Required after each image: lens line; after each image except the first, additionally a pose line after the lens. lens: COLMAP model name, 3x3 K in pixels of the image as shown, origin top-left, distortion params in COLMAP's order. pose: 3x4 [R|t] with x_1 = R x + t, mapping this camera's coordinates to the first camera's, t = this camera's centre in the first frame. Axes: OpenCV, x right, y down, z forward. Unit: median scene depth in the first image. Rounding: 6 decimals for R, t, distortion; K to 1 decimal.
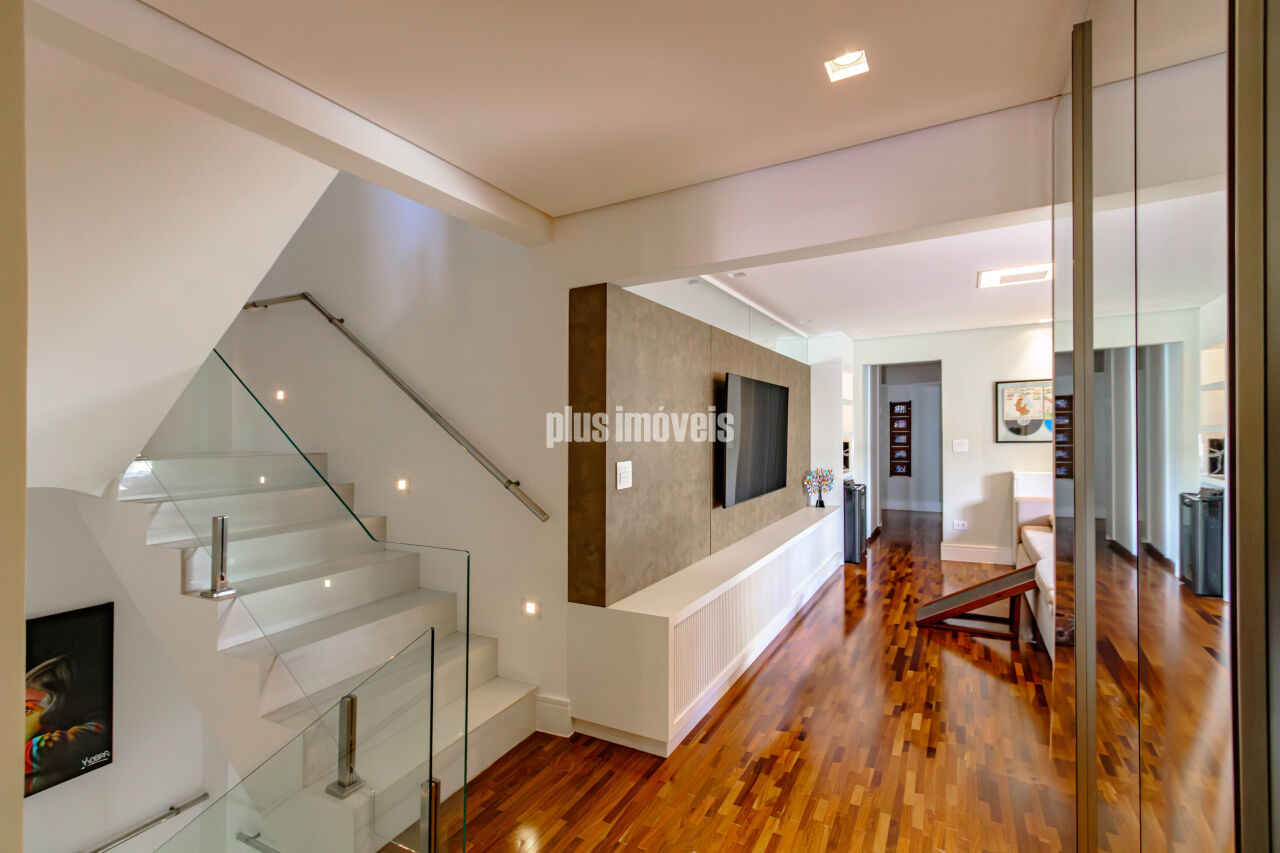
lens RADIAL K [[588.1, 0, 637.2], [0, 588.1, 426.3], [0, 0, 1]] dist [0.005698, -0.000723]
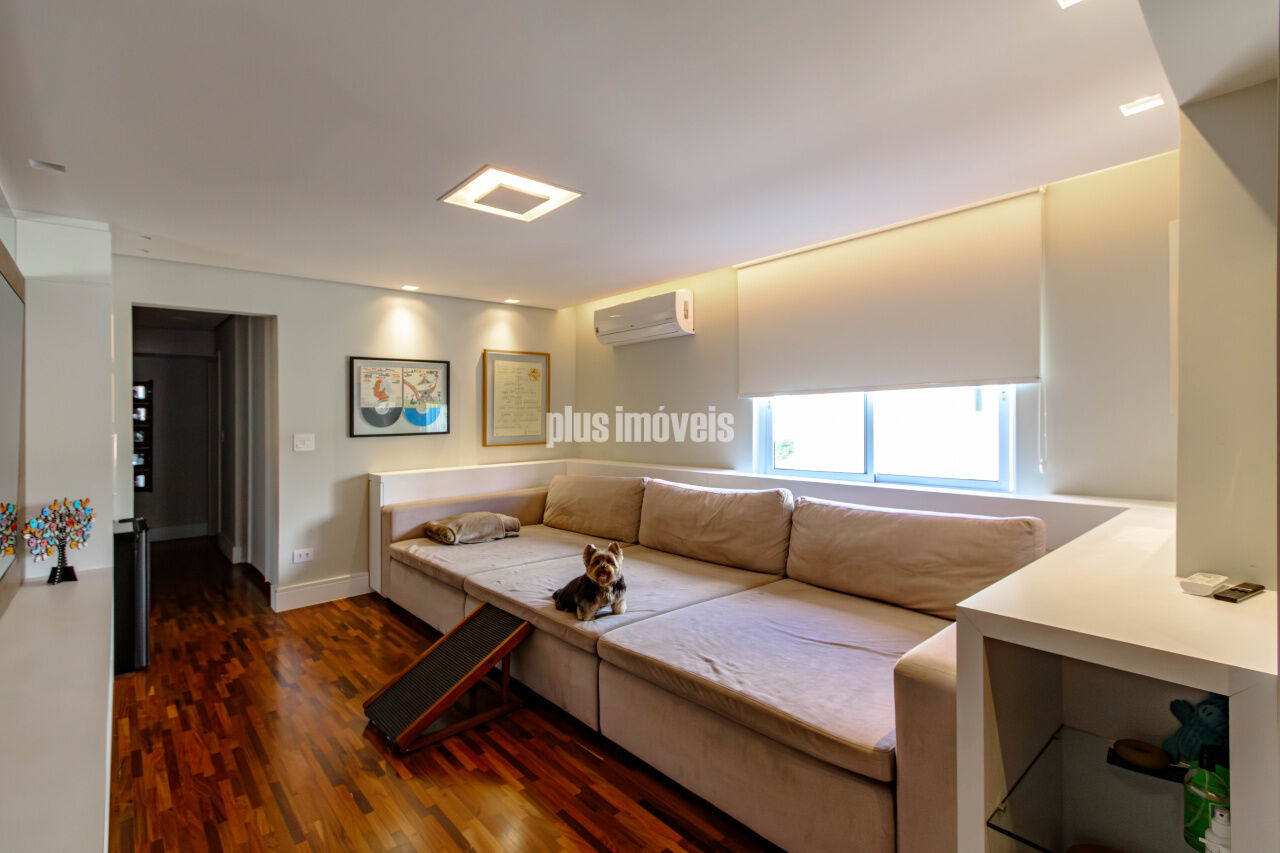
lens RADIAL K [[588.1, 0, 637.3], [0, 588.1, 425.4], [0, 0, 1]] dist [0.005698, -0.000723]
pose [[0.343445, -0.000970, 0.939172, 0.025596], [-0.002610, 0.999995, 0.001988, 0.010582], [-0.939169, -0.003134, 0.343441, 0.400663]]
